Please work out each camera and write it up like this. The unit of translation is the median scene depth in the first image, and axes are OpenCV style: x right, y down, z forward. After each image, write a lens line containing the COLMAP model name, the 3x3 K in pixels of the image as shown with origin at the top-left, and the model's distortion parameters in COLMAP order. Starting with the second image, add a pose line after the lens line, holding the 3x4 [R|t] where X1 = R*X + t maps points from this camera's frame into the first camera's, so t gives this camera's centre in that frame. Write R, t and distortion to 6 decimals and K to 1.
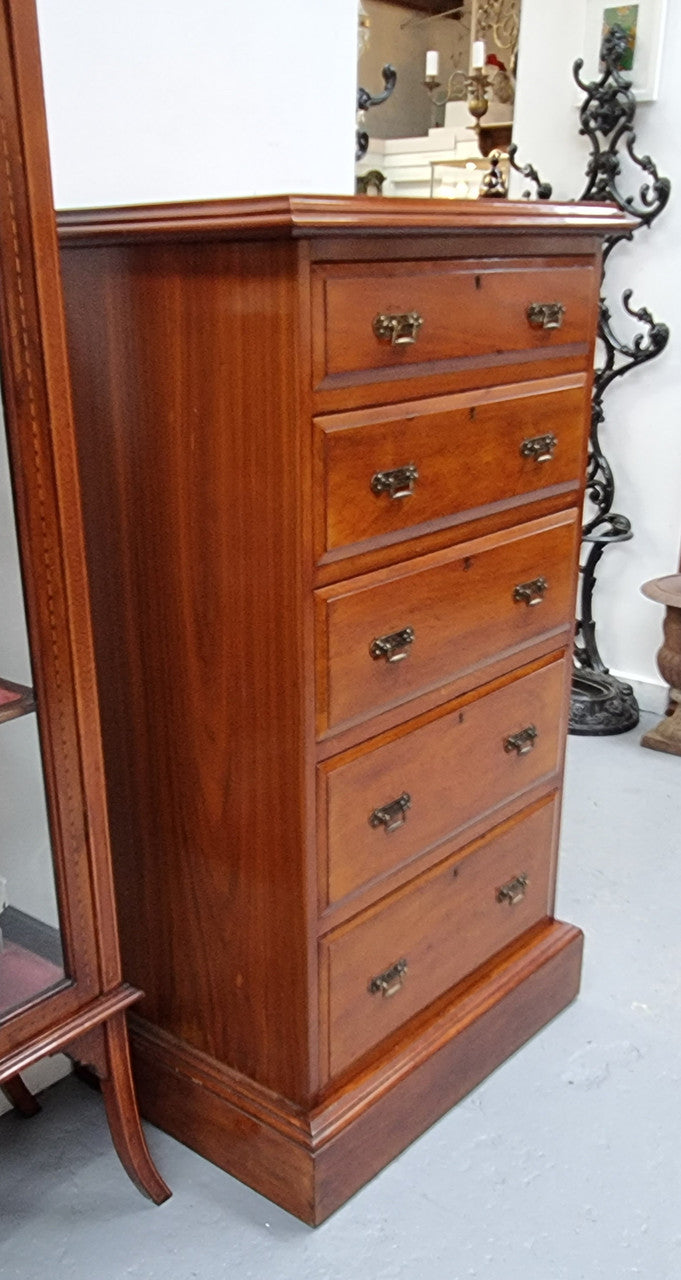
lens RADIAL K [[1193.4, 0, 297.6], [0, 1193.4, 742.6], [0, 0, 1]] dist [-0.006633, 0.007572]
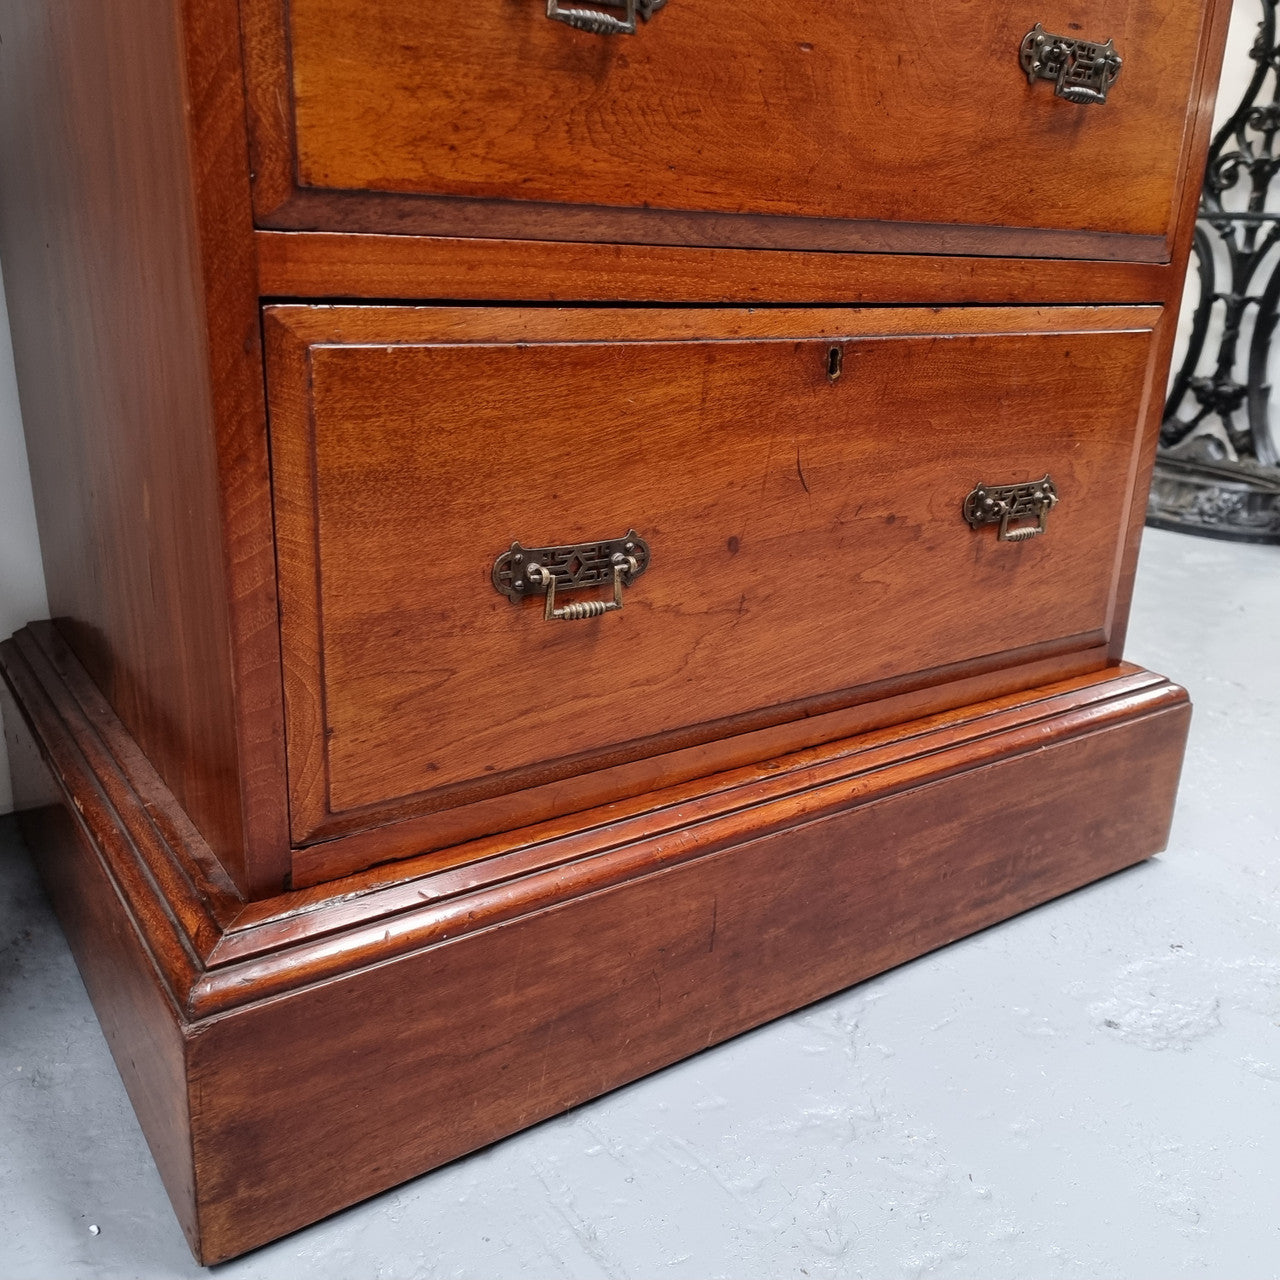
lens RADIAL K [[1194.9, 0, 686.0], [0, 1194.9, 621.0], [0, 0, 1]] dist [0.099235, -0.113372]
pose [[0.973861, 0.124029, -0.190293, 0.177920], [-0.138837, 0.988079, -0.066516, 0.232424], [0.179774, 0.091197, 0.979471, 0.668924]]
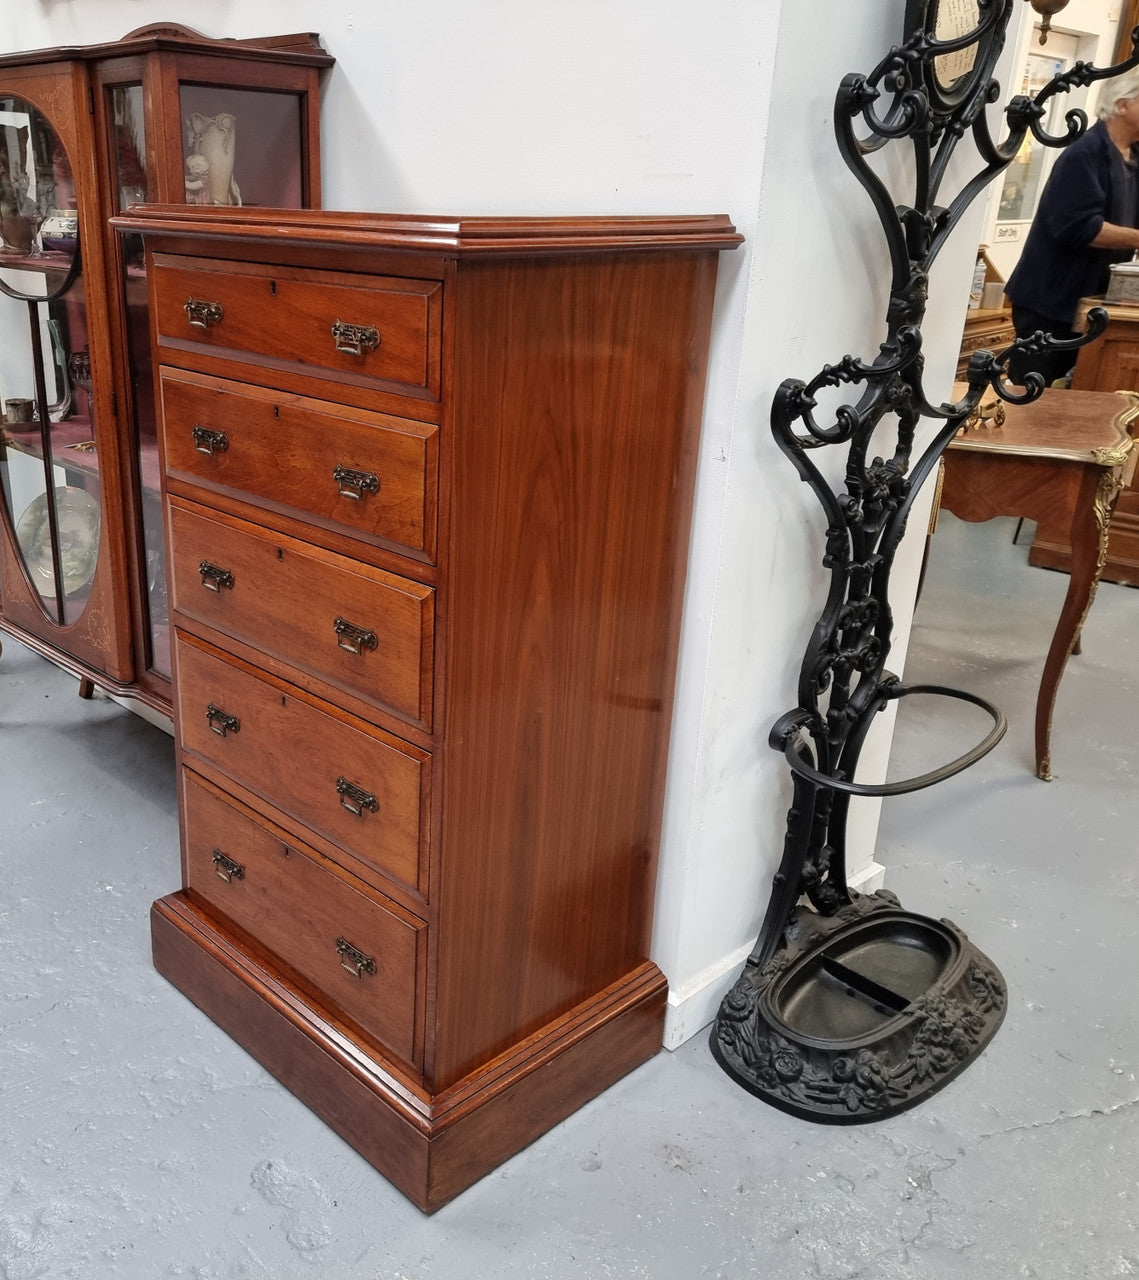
lens RADIAL K [[1131.6, 0, 491.9], [0, 1131.6, 614.3], [0, 0, 1]] dist [0.051986, -0.002607]
pose [[-0.062935, 0.343560, -0.937020, 1.011503], [-0.411667, 0.846351, 0.337965, -0.486076], [0.909159, 0.407010, 0.088167, 1.045173]]
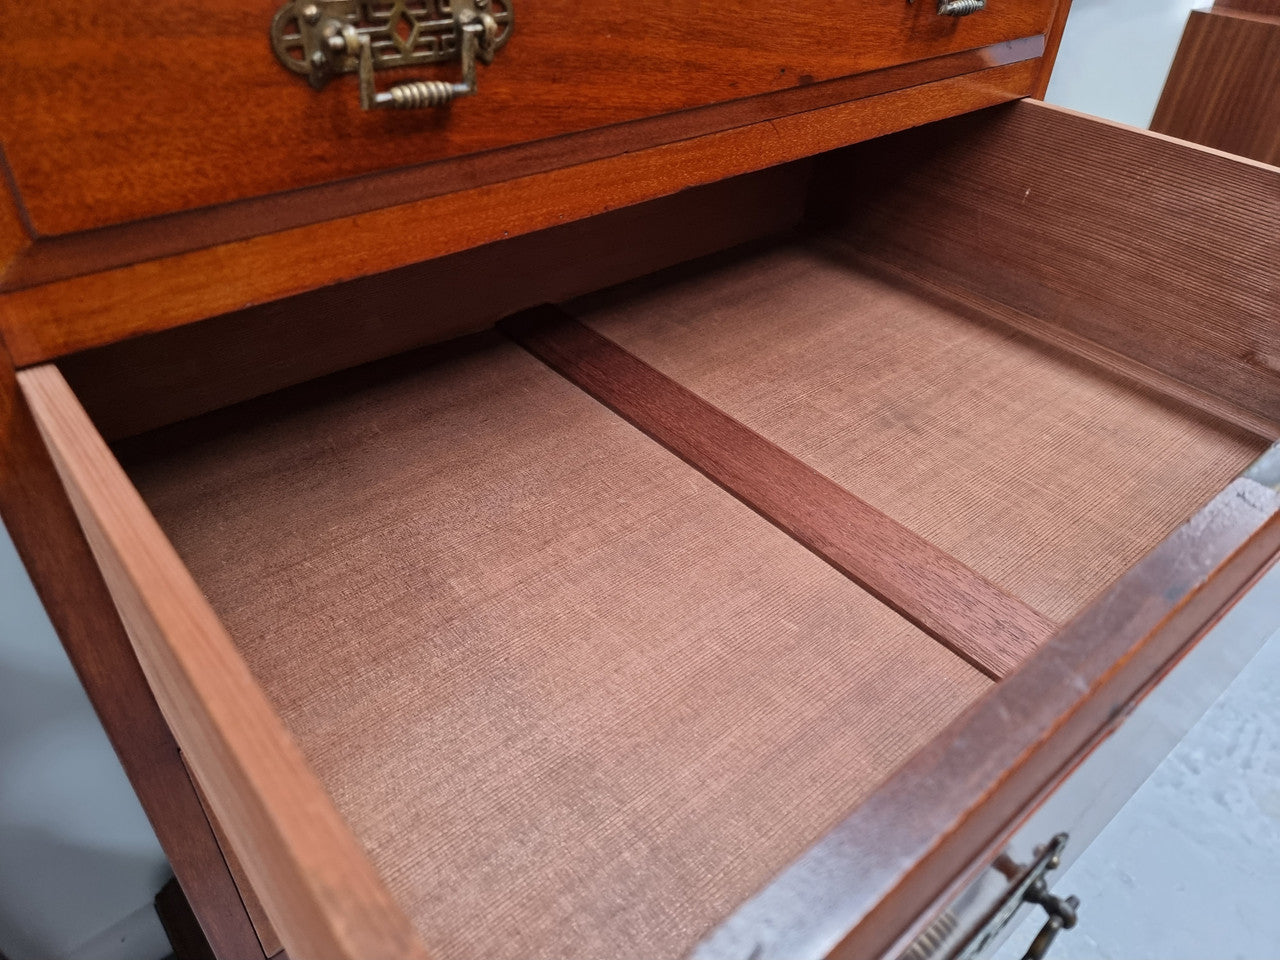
lens RADIAL K [[901.6, 0, 656.1], [0, 901.6, 467.5], [0, 0, 1]] dist [0.060700, -0.058469]
pose [[0.989254, 0.128437, -0.069855, 0.143968], [-0.107184, 0.962047, 0.250951, -0.251347], [0.099435, -0.240767, 0.965476, 0.616409]]
